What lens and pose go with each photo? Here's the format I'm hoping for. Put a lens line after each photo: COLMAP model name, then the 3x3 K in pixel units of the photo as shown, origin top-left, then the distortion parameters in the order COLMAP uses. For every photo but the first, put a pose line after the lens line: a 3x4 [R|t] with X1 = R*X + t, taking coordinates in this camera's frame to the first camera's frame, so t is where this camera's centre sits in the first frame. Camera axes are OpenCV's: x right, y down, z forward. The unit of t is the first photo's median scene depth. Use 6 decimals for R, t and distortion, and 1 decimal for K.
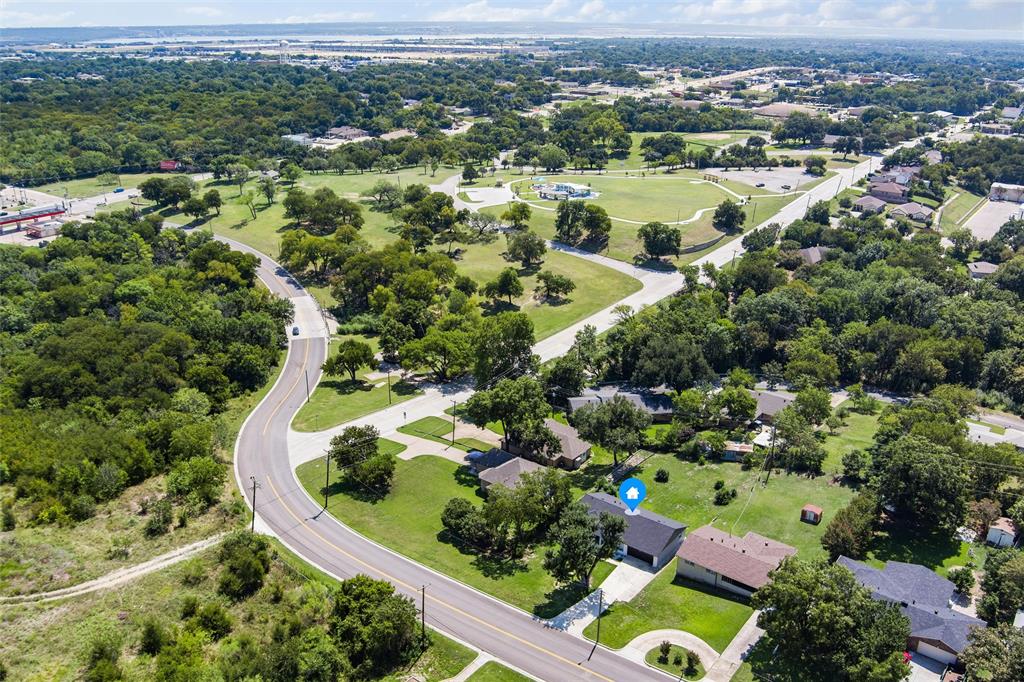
lens RADIAL K [[842.5, 0, 512.0], [0, 842.5, 341.0], [0, 0, 1]] dist [-0.066584, -0.000830]
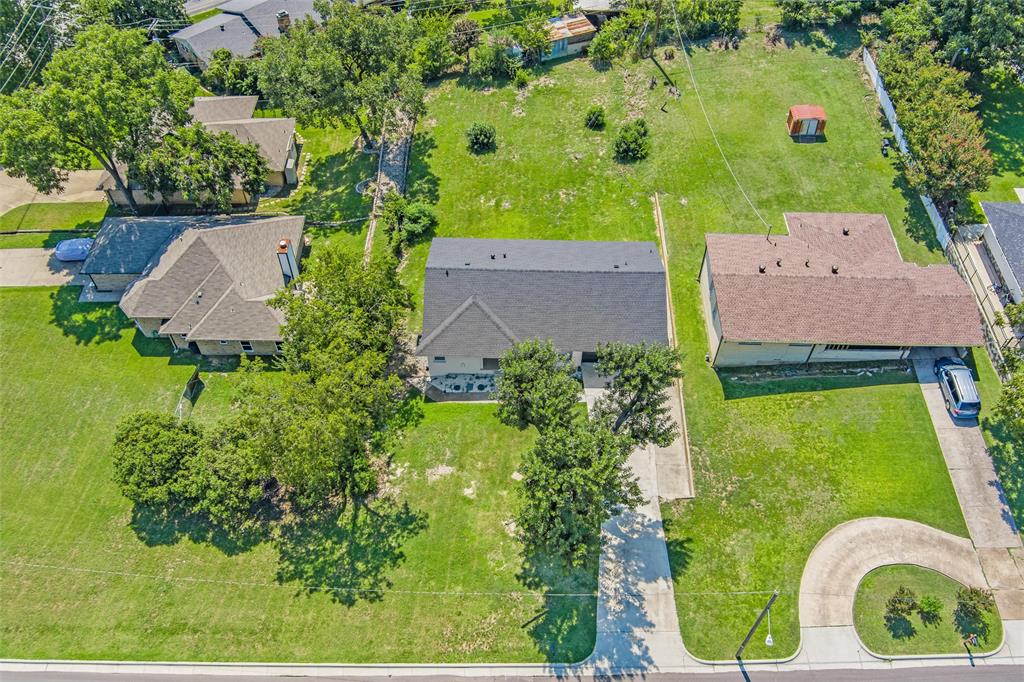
lens RADIAL K [[842.5, 0, 512.0], [0, 842.5, 341.0], [0, 0, 1]] dist [-0.066584, -0.000830]
pose [[0.798247, -0.470030, 0.376661, -0.049529], [0.218299, 0.808584, 0.546386, -0.008476], [-0.561380, -0.353926, 0.748057, 0.605642]]
